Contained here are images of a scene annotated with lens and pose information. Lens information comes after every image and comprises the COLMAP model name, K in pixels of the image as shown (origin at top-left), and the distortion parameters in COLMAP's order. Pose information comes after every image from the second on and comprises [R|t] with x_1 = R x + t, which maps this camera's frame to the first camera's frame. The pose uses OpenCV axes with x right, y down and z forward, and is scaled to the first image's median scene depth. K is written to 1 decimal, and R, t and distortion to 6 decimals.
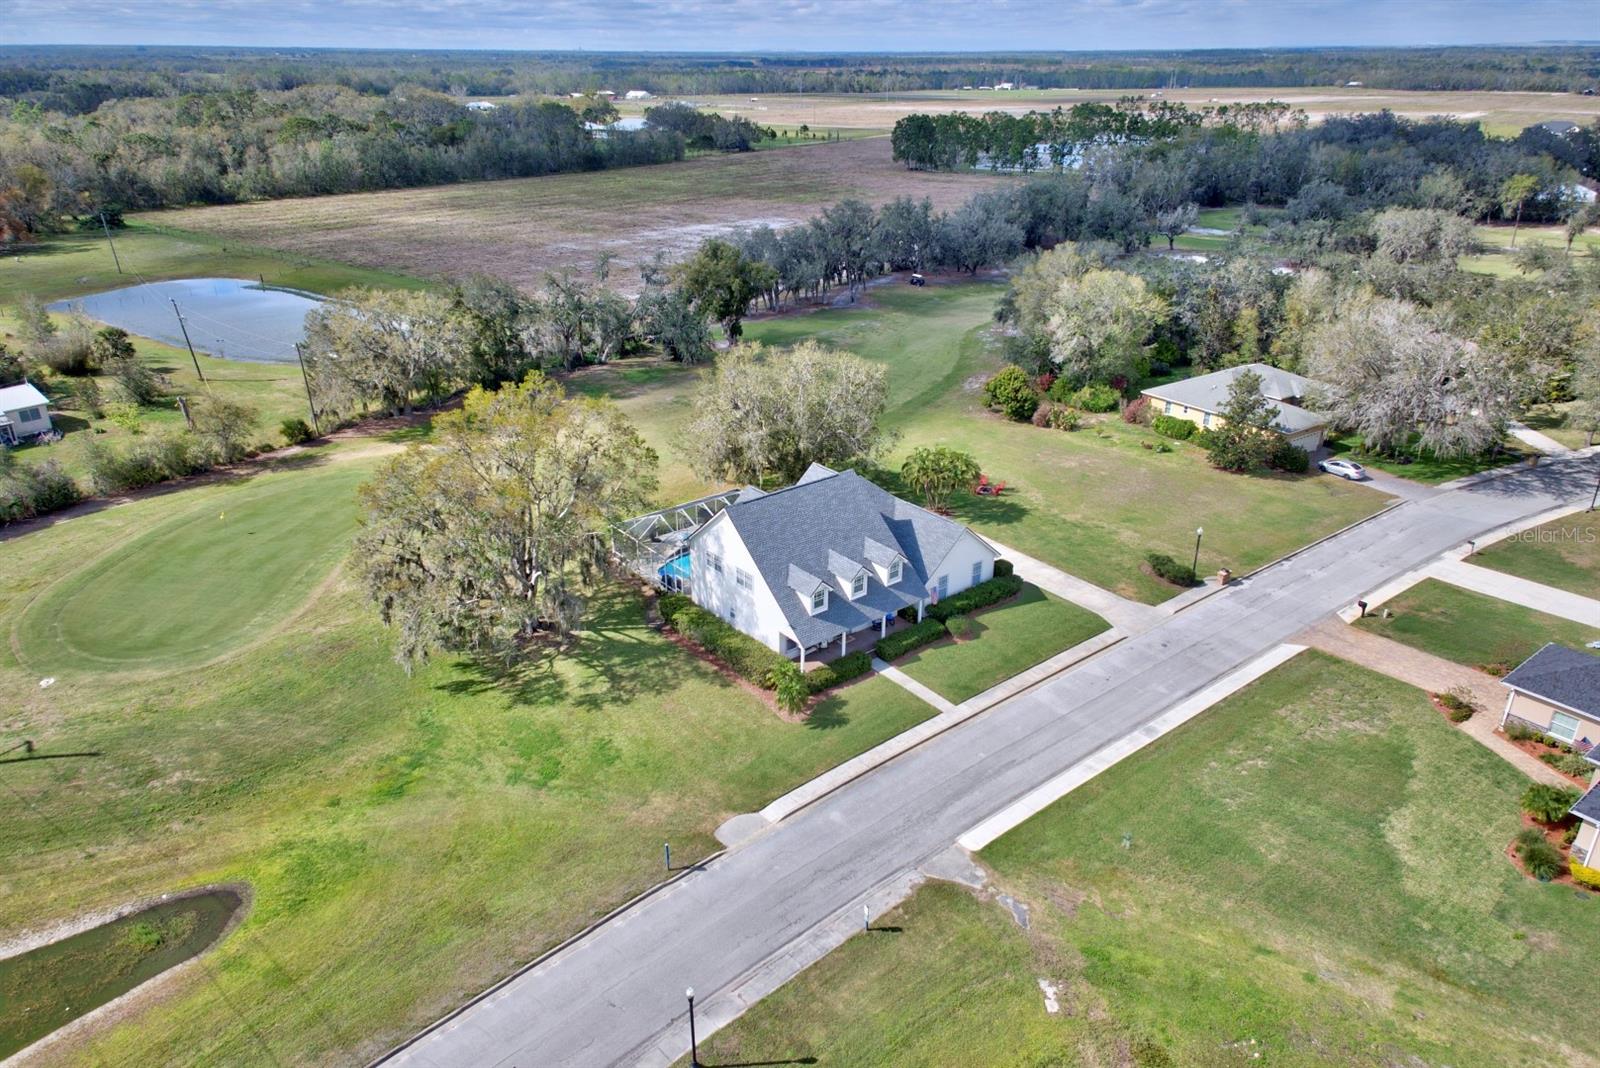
lens RADIAL K [[1080.0, 0, 800.0], [0, 1080.0, 534.0], [0, 0, 1]] dist [0.049142, 0.000488]
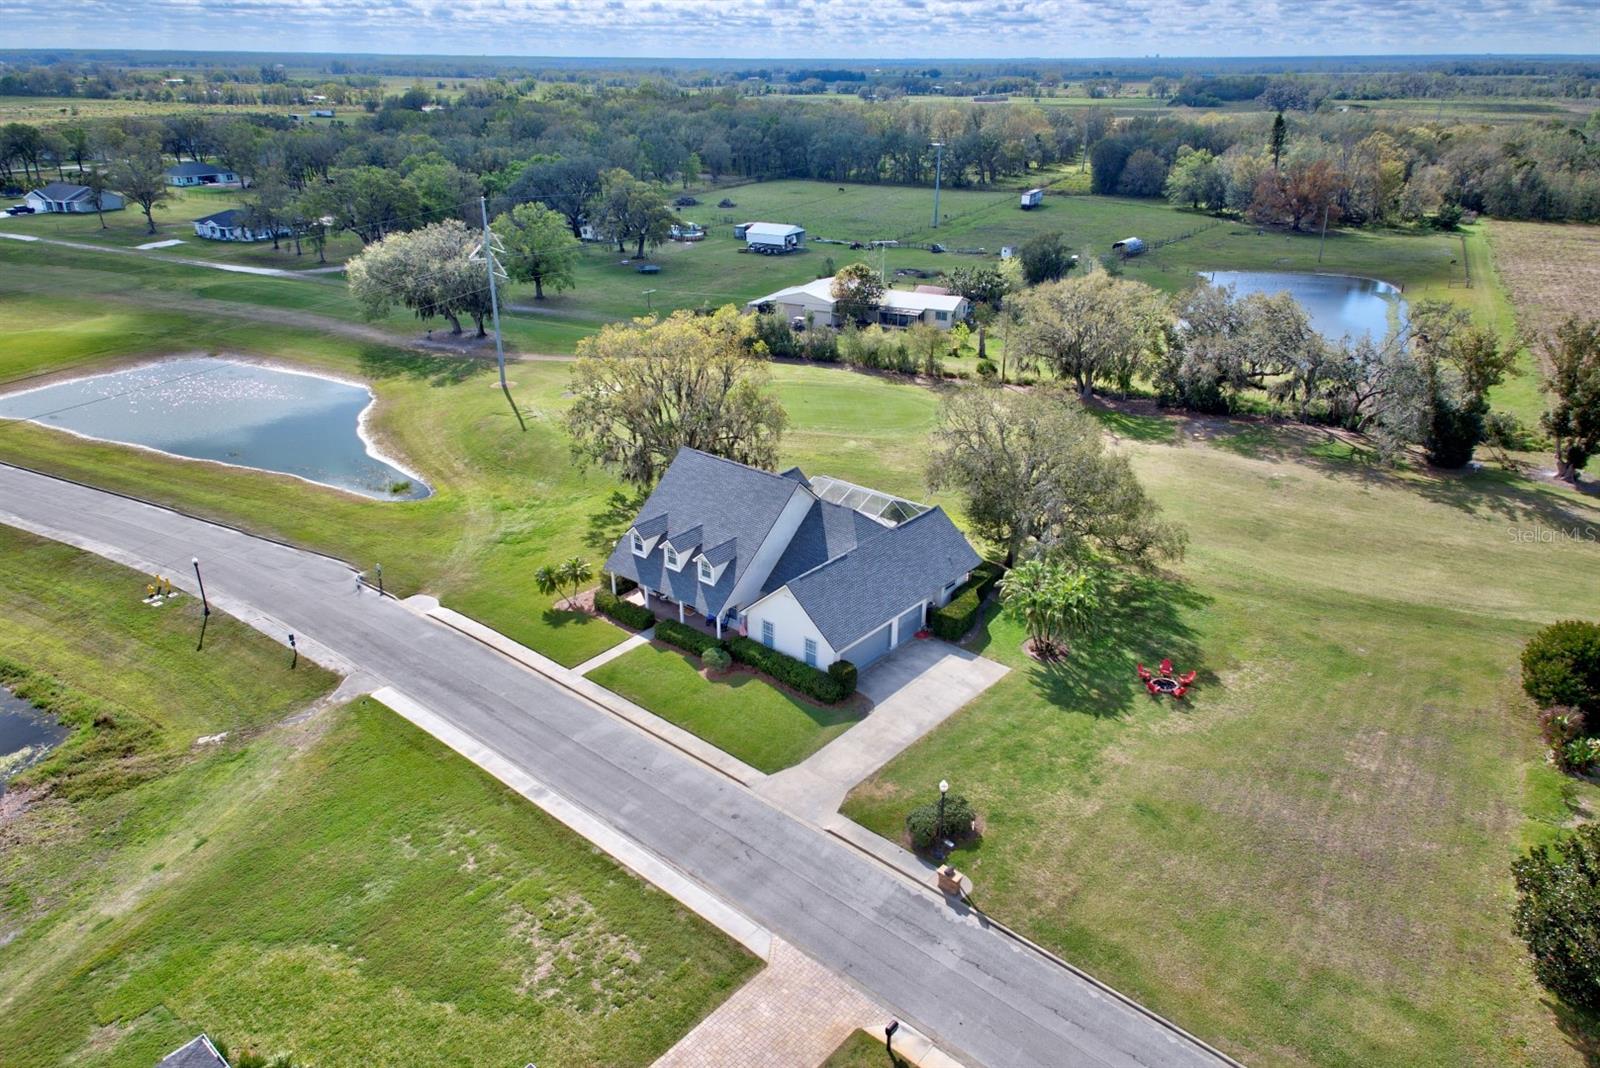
lens RADIAL K [[1080.0, 0, 800.0], [0, 1080.0, 534.0], [0, 0, 1]] dist [0.049142, 0.000488]
pose [[0.181583, 0.397094, -0.899635, 1.007456], [-0.405524, 0.863671, 0.299369, -0.334254], [0.895867, 0.310464, 0.317860, 0.780813]]
